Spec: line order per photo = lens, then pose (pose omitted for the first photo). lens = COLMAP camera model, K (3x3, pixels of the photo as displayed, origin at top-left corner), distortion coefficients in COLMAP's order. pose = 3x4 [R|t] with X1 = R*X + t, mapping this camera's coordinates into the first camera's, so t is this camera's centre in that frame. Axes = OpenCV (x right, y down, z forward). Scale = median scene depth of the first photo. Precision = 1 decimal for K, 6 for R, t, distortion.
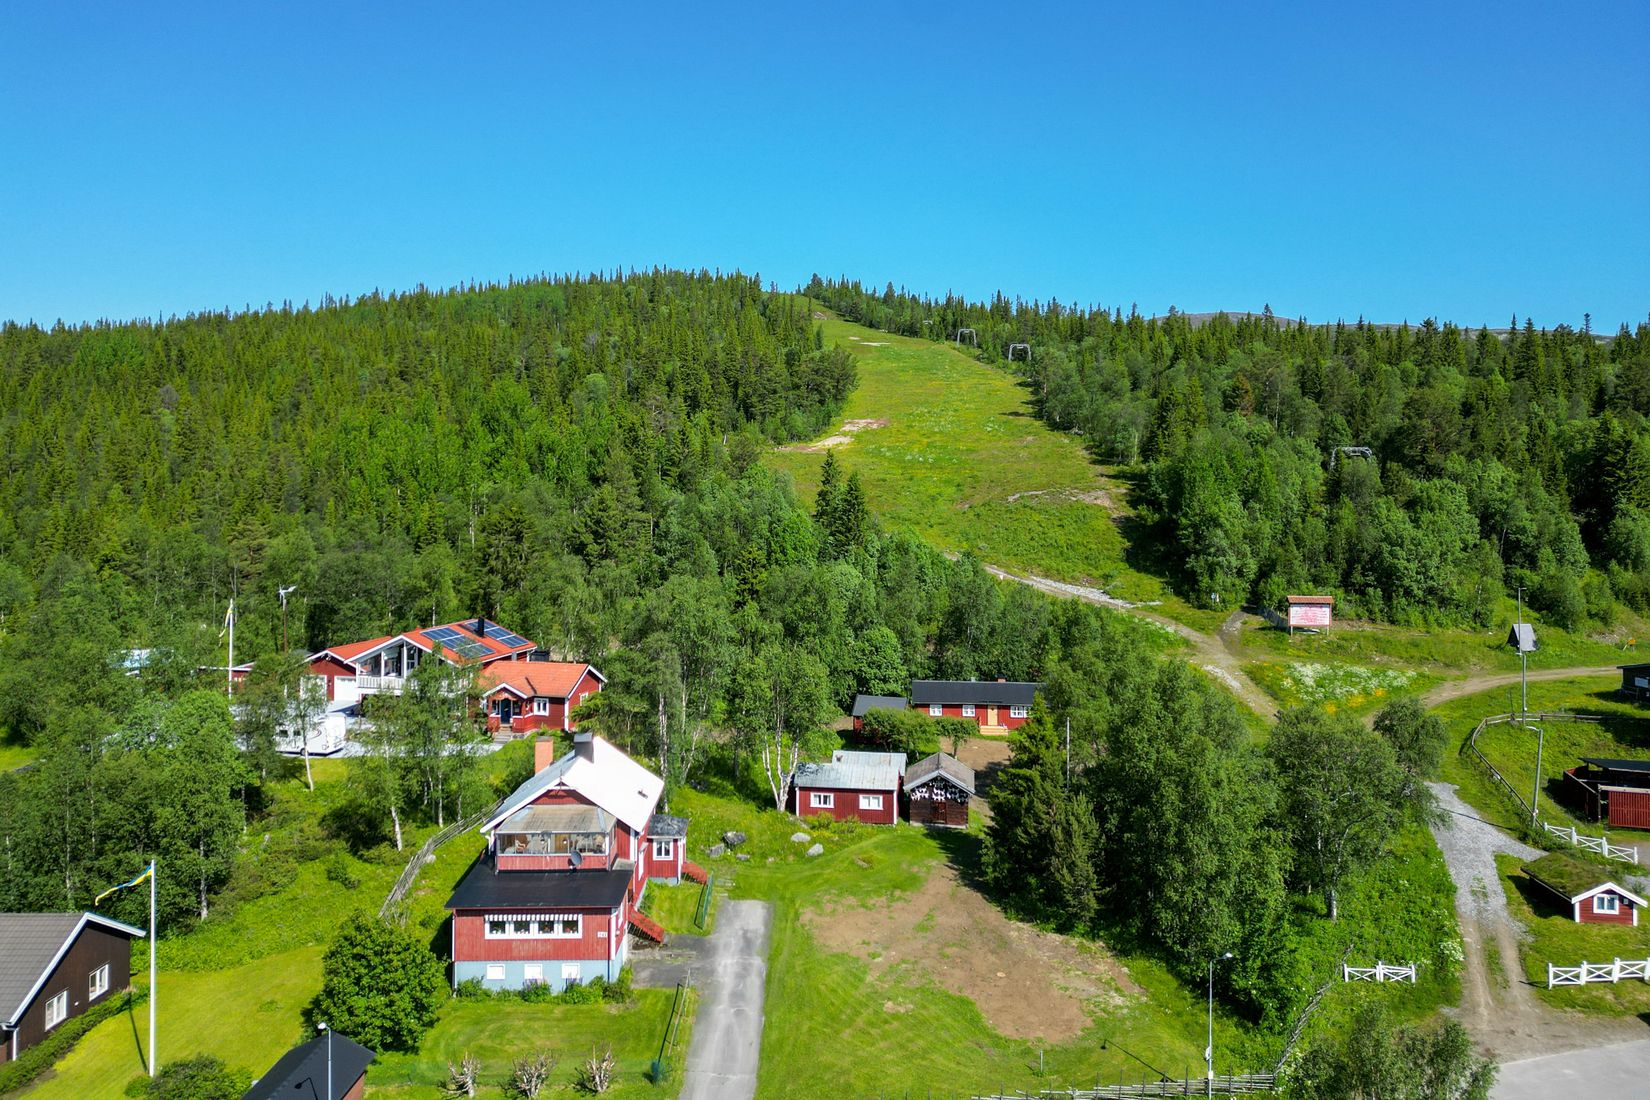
lens RADIAL K [[1156.1, 0, 821.1], [0, 1156.1, 501.9], [0, 0, 1]] dist [0.085016, -0.080979]
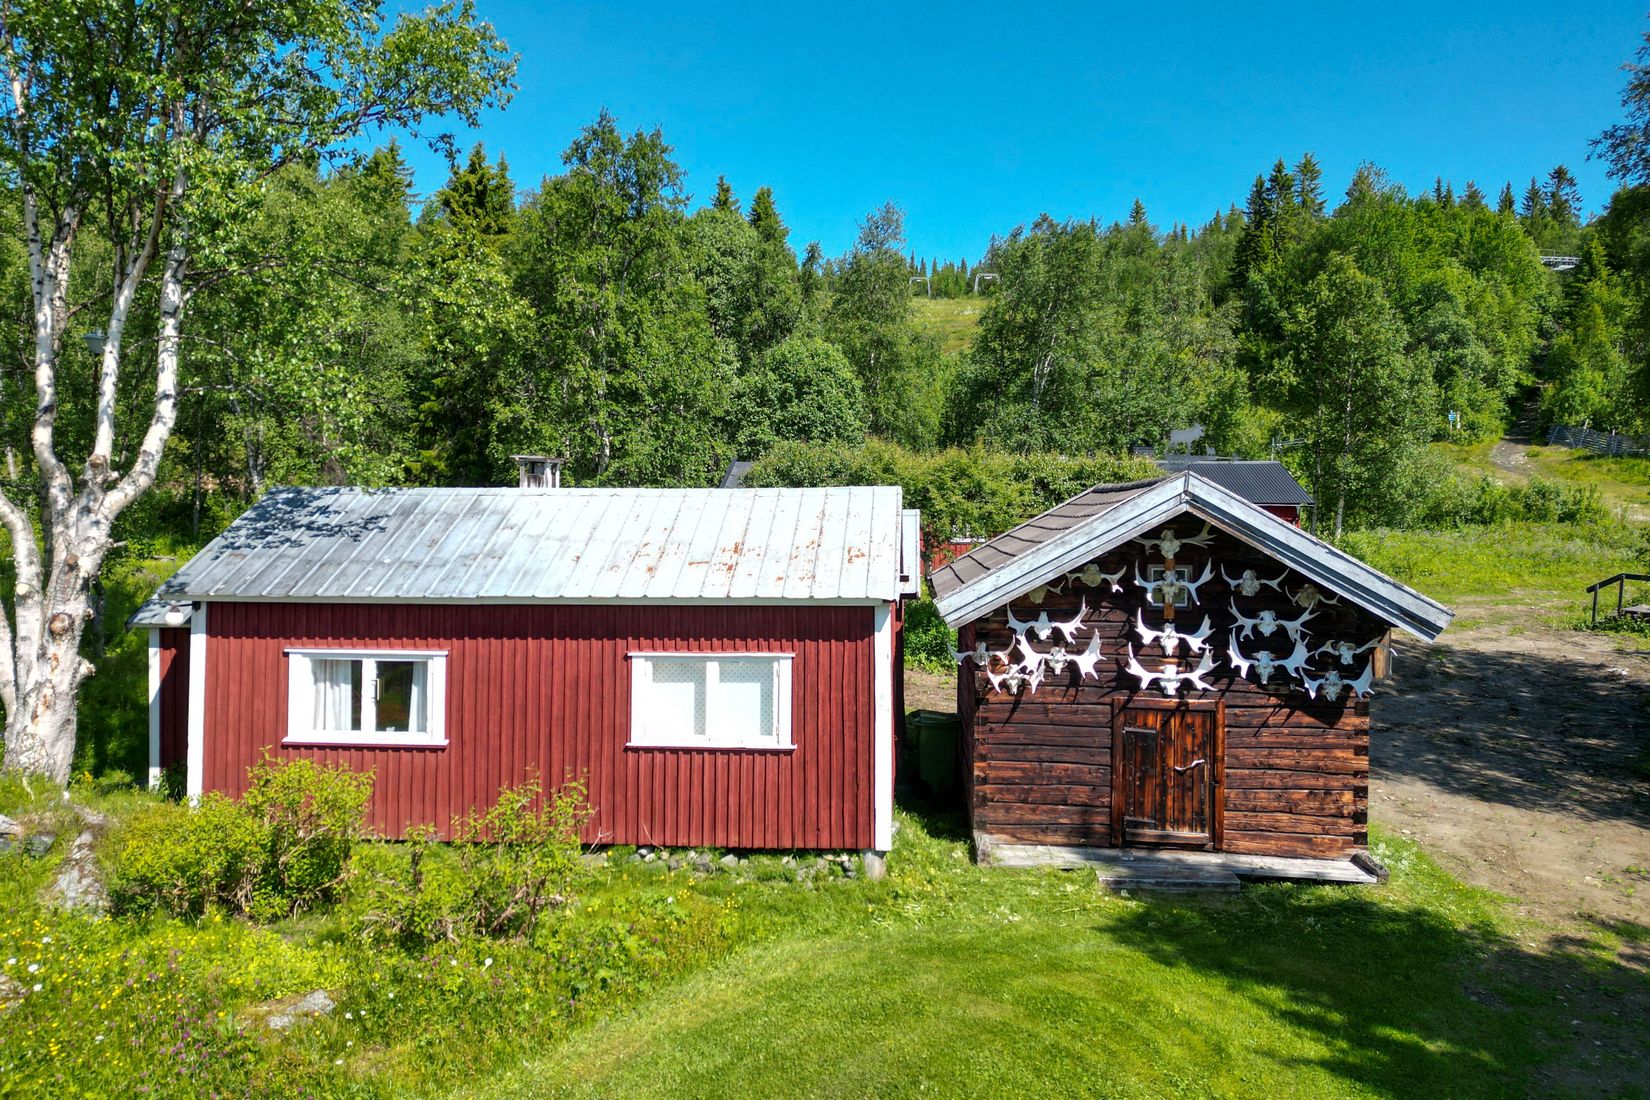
lens RADIAL K [[1156.1, 0, 821.1], [0, 1156.1, 501.9], [0, 0, 1]] dist [0.085016, -0.080979]
pose [[0.998643, 0.003069, 0.051989, 0.049088], [-0.001333, 0.999441, -0.033407, 0.240849], [-0.052063, 0.033293, 0.998089, 0.865308]]
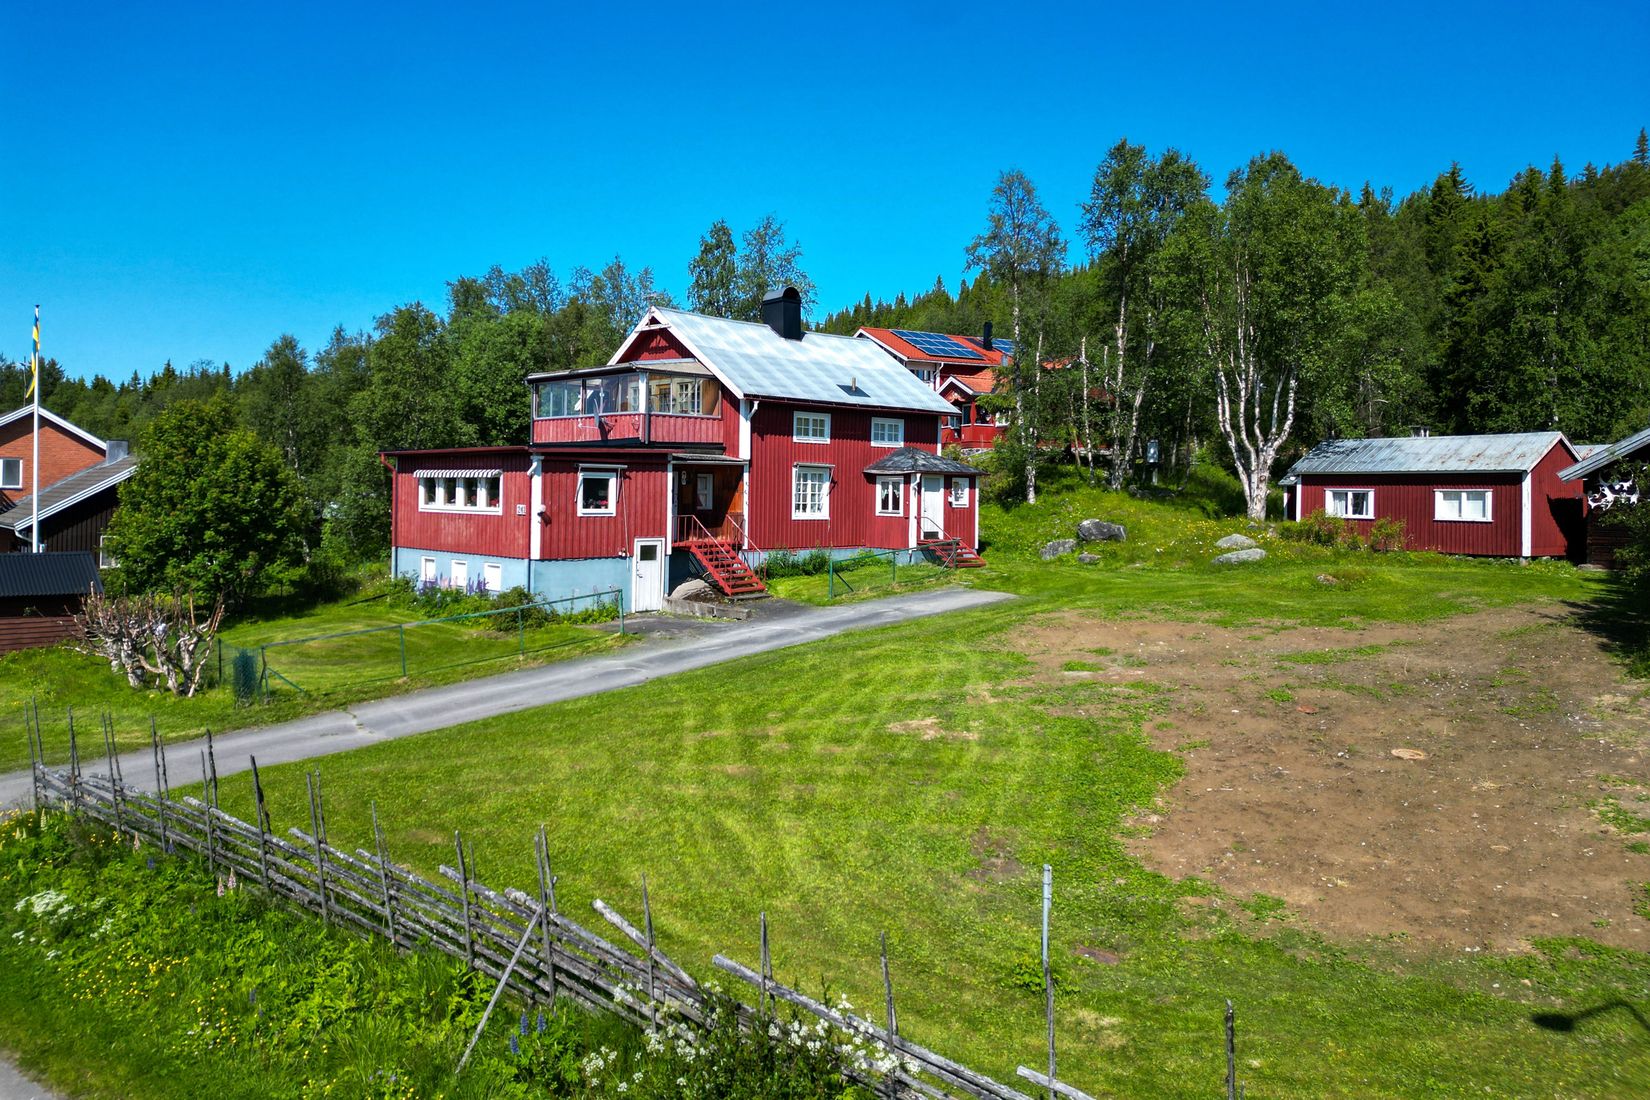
lens RADIAL K [[1156.1, 0, 821.1], [0, 1156.1, 501.9], [0, 0, 1]] dist [0.085016, -0.080979]
pose [[0.682585, 0.012751, -0.730695, 0.195736], [-0.022368, 0.999744, -0.003449, 0.265613], [0.730464, 0.018698, 0.682695, 0.546479]]
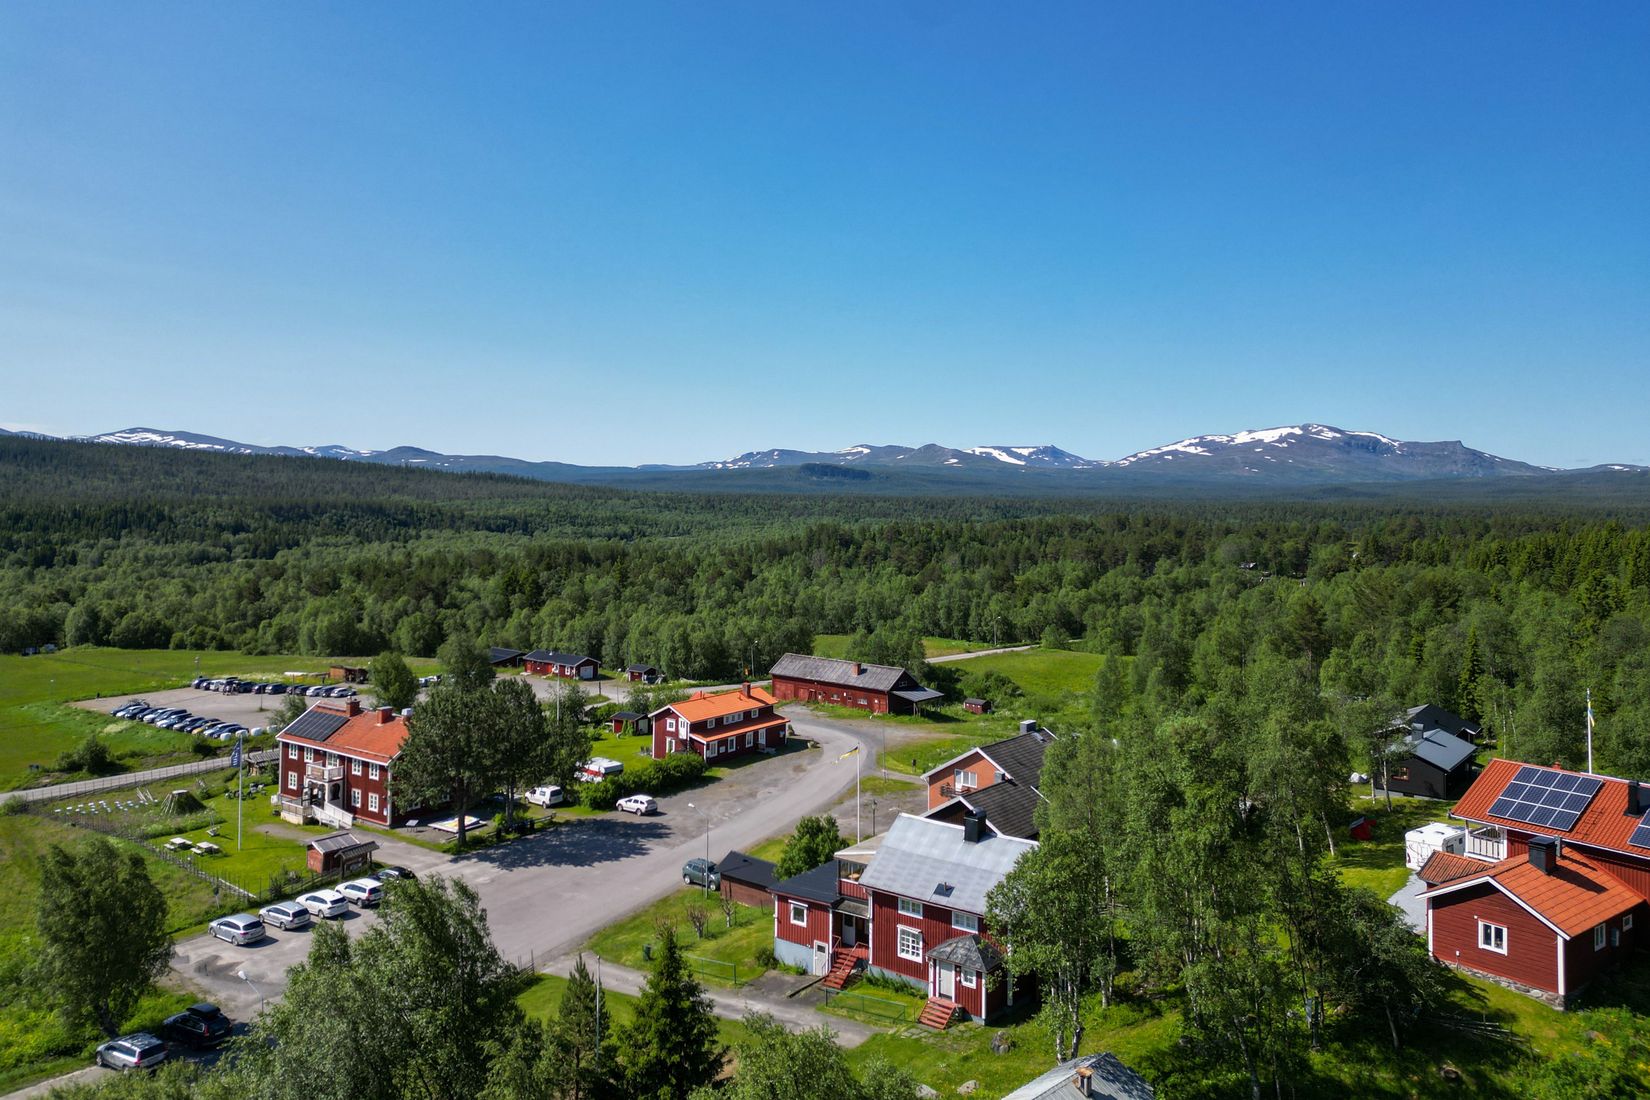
lens RADIAL K [[1156.1, 0, 821.1], [0, 1156.1, 501.9], [0, 0, 1]] dist [0.085016, -0.080979]
pose [[-0.603747, -0.004577, -0.797163, 0.549006], [-0.023518, 0.999651, 0.012072, -0.052104], [0.796829, 0.026036, -0.603643, 1.274743]]
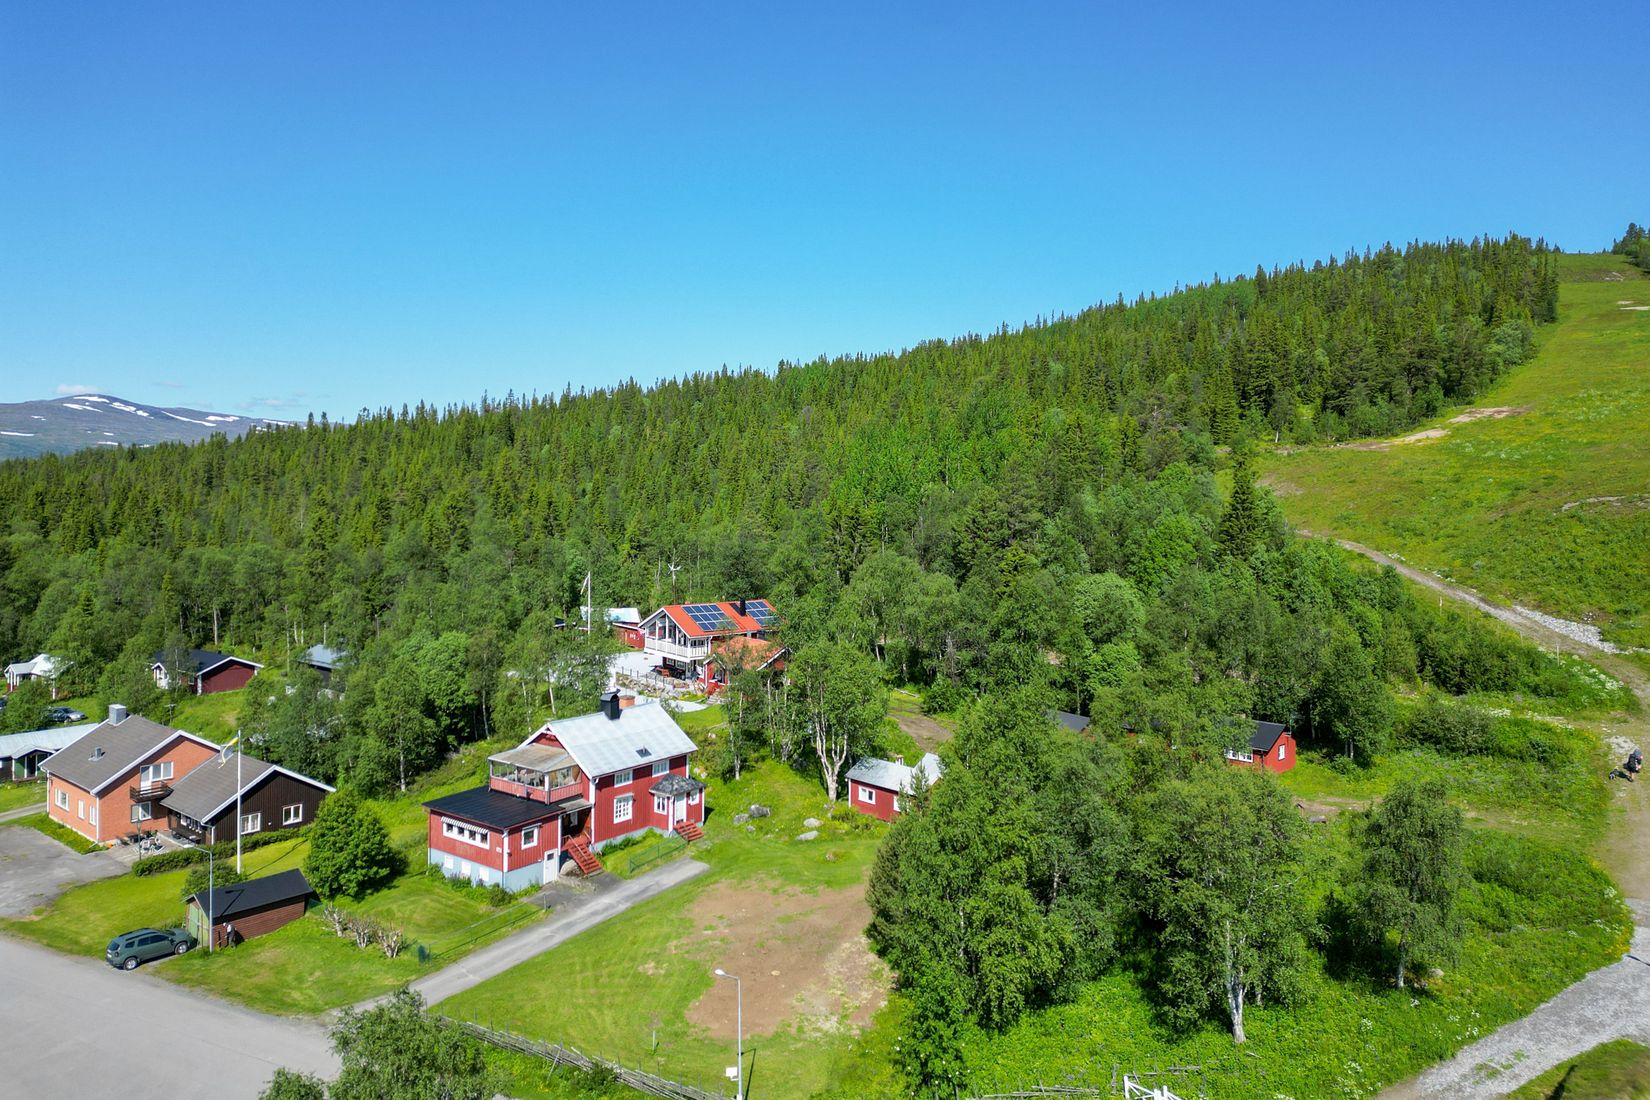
lens RADIAL K [[1156.1, 0, 821.1], [0, 1156.1, 501.9], [0, 0, 1]] dist [0.085016, -0.080979]
pose [[0.776010, 0.007977, -0.630671, 0.614311], [-0.010662, 0.999943, -0.000472, 0.001736], [0.630631, 0.007091, 0.776050, 0.188785]]
